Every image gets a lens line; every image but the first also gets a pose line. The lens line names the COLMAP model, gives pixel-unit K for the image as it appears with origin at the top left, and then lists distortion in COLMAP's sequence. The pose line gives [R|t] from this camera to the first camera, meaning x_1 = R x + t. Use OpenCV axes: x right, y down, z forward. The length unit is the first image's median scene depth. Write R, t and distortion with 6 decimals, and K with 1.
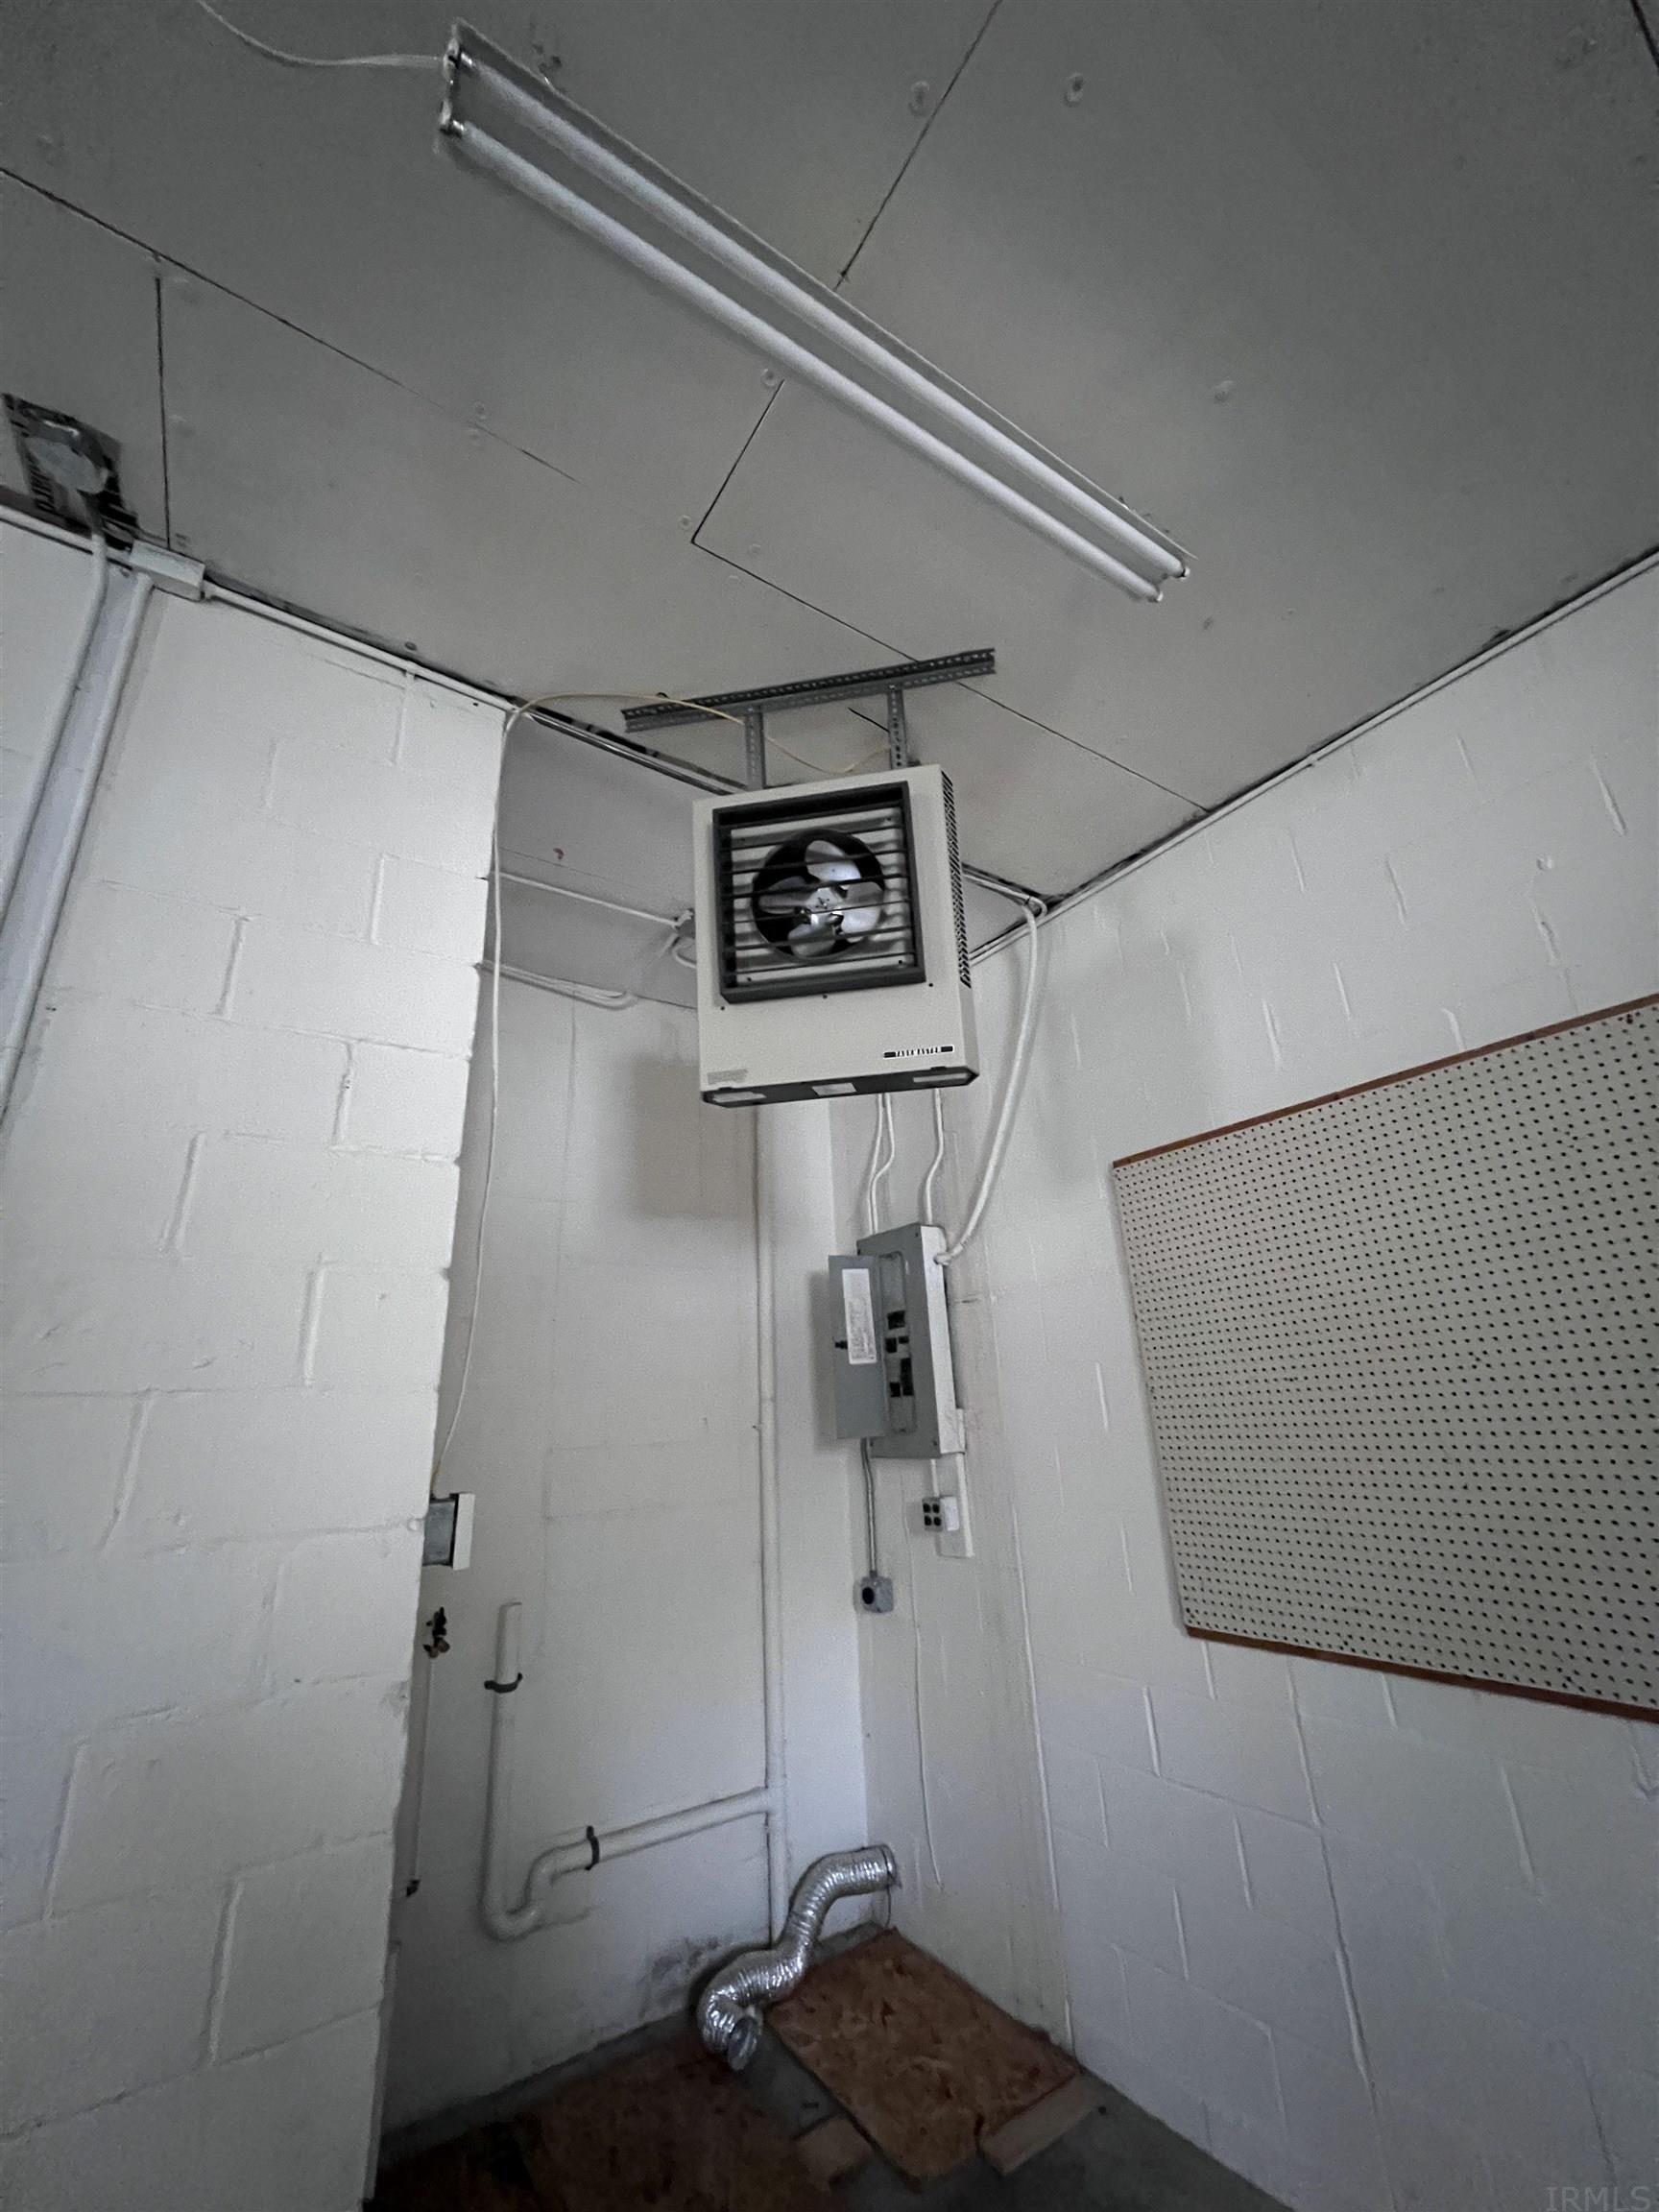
lens RADIAL K [[882.2, 0, 822.7], [0, 882.2, 1091.4], [0, 0, 1]] dist [0.001208, -0.000319]
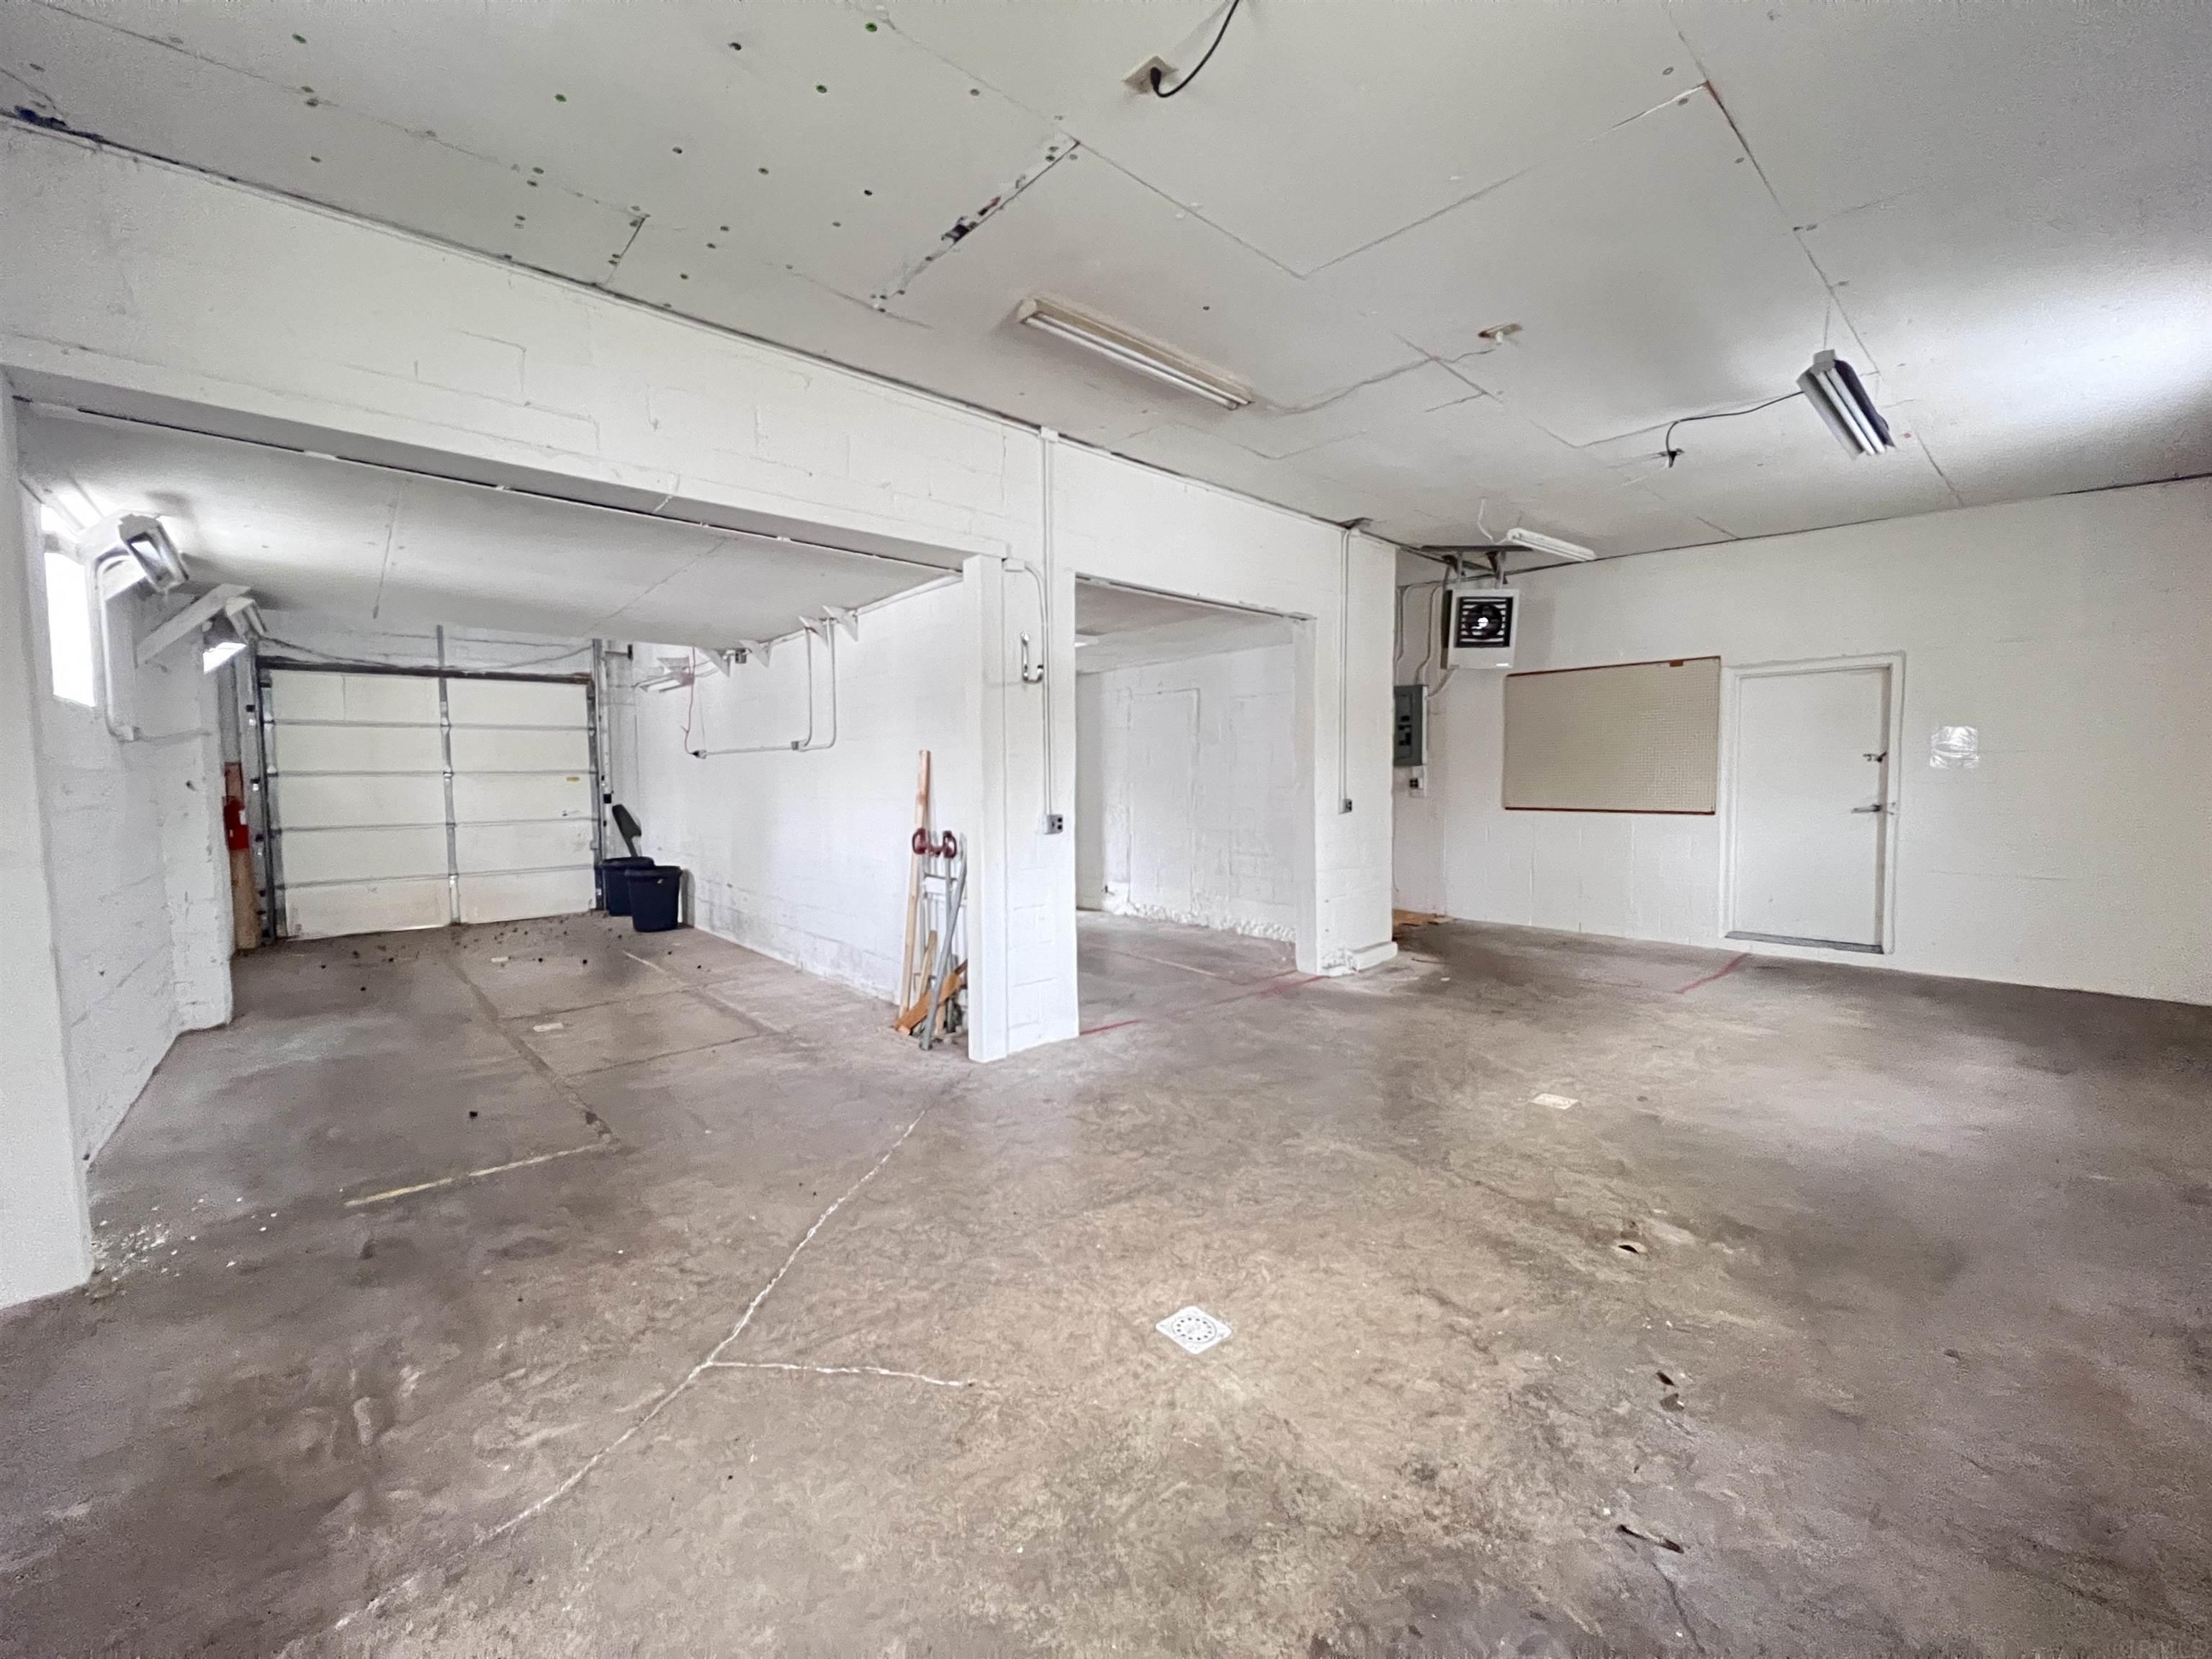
lens RADIAL K [[882.2, 0, 1096.3], [0, 882.2, 823.5], [0, 0, 1]] dist [0.001208, -0.000319]
pose [[0.992694, 0.029818, 0.116917, -1.855456], [-0.072606, 0.921536, 0.381443, -0.653406], [-0.096369, -0.387145, 0.916969, -2.420859]]
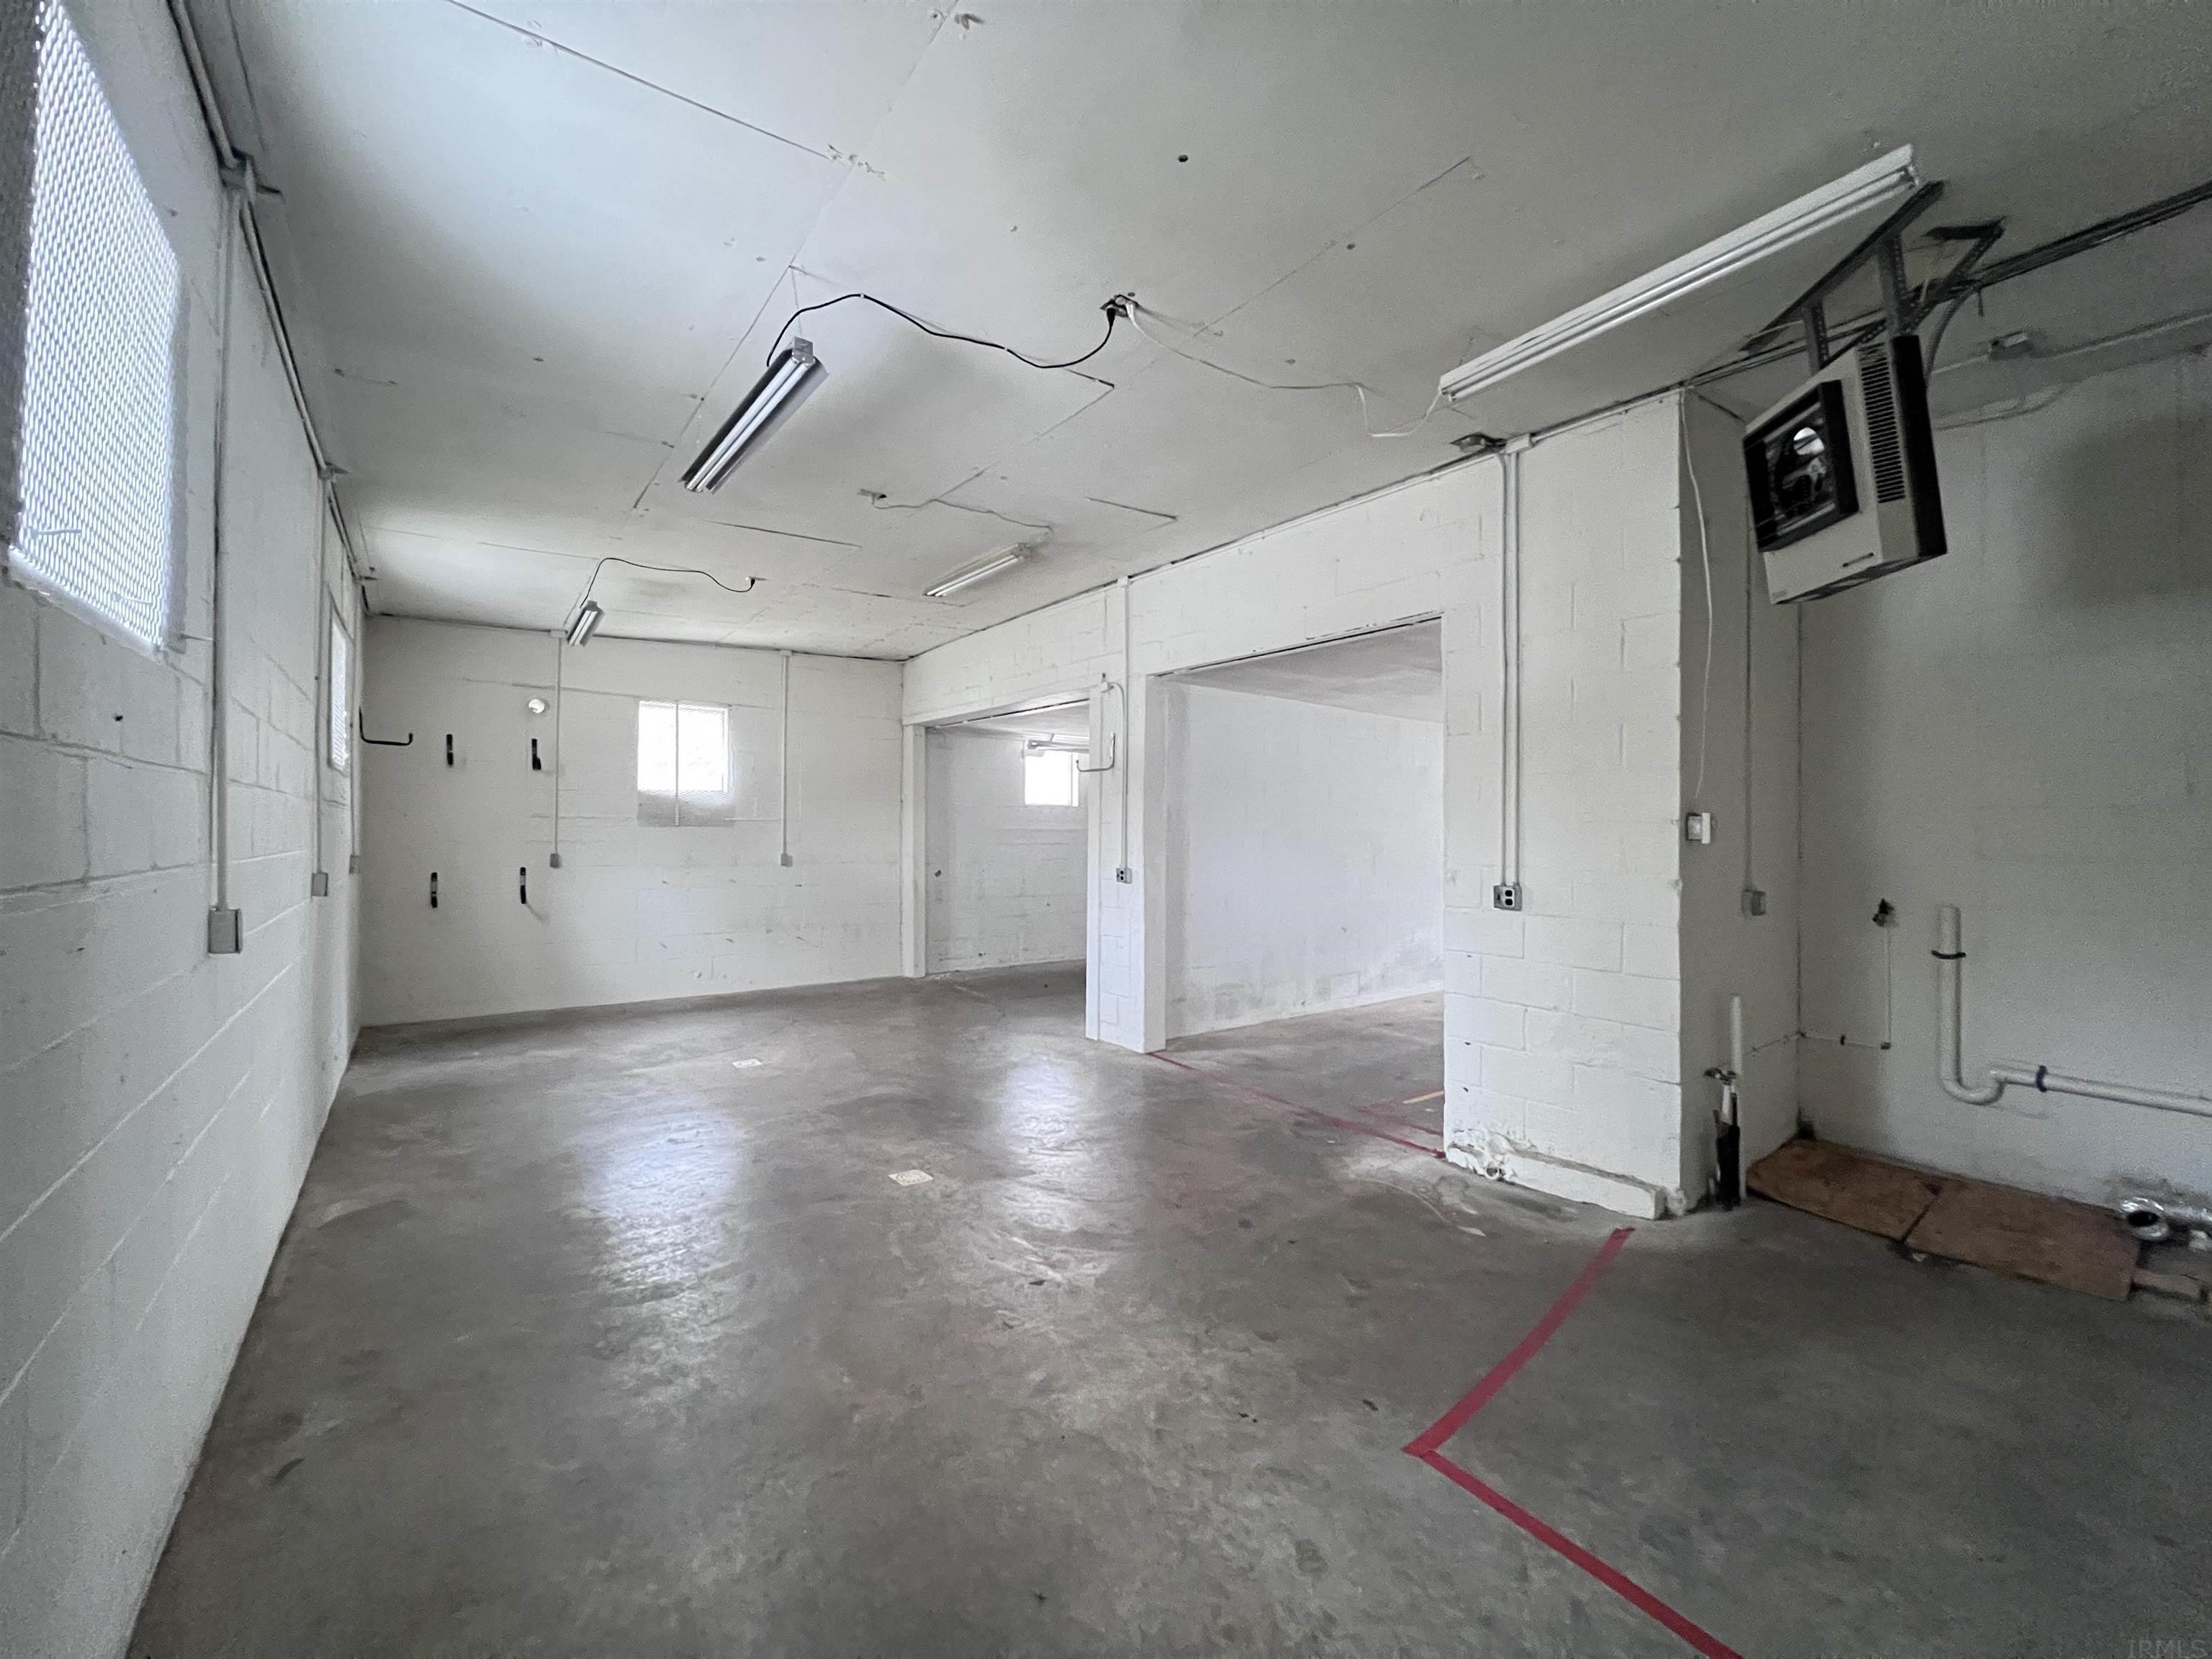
lens RADIAL K [[882.2, 0, 1098.5], [0, 882.2, 826.6], [0, 0, 1]] dist [0.001208, -0.000319]
pose [[0.049529, 0.041490, -0.997911, 1.302790], [0.330684, 0.942103, 0.055582, -0.104748], [0.942441, -0.332746, 0.032941, -0.389284]]
